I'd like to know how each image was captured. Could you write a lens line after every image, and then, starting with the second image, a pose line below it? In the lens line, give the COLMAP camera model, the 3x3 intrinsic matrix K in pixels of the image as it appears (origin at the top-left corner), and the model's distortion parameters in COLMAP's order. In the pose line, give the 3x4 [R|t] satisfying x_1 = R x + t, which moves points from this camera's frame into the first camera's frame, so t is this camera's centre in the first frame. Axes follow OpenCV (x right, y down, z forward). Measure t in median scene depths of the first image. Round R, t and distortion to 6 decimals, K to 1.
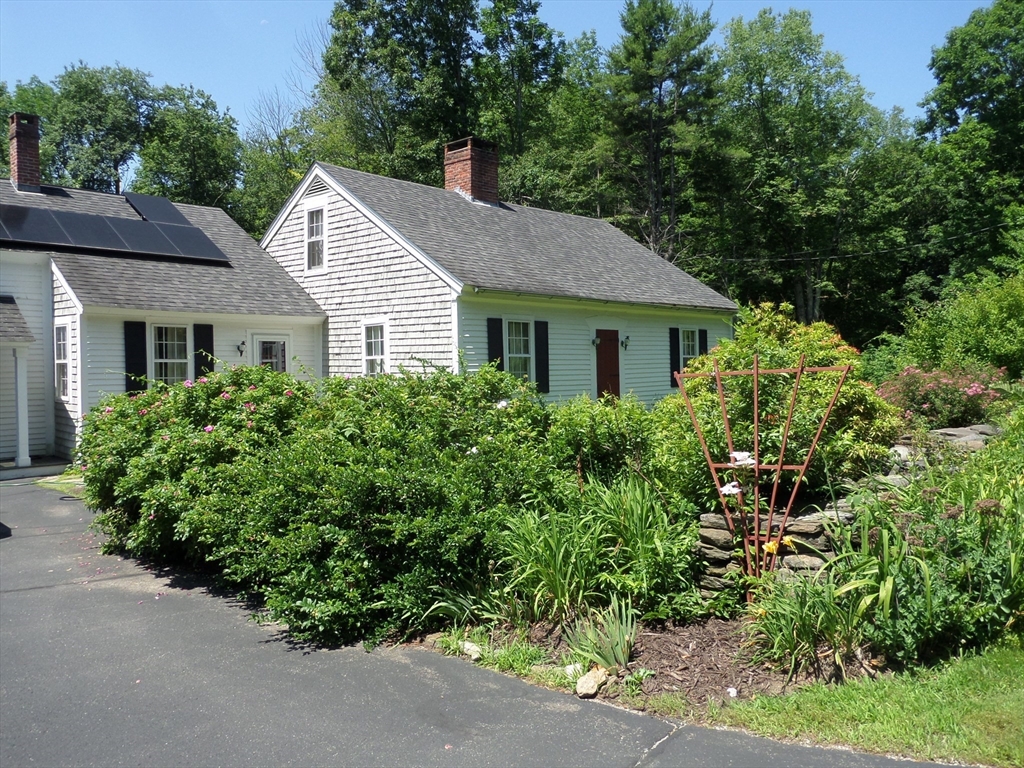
lens RADIAL K [[780.8, 0, 506.4], [0, 780.8, 381.8], [0, 0, 1]] dist [0.002176, 0.008378]
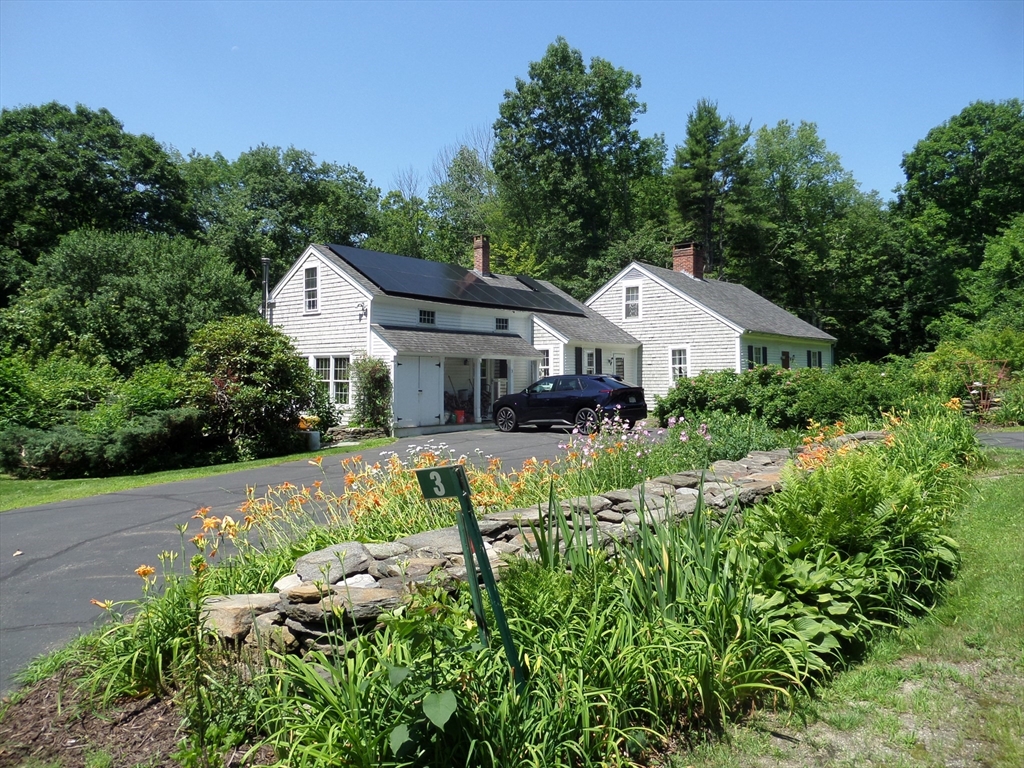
lens RADIAL K [[734.8, 0, 518.2], [0, 734.8, 382.6], [0, 0, 1]] dist [0.026197, -0.009537]
pose [[0.997479, -0.001361, 0.070951, -0.251839], [0.003105, 0.999696, -0.024476, 0.019440], [-0.070896, 0.024635, 0.997179, -0.282666]]
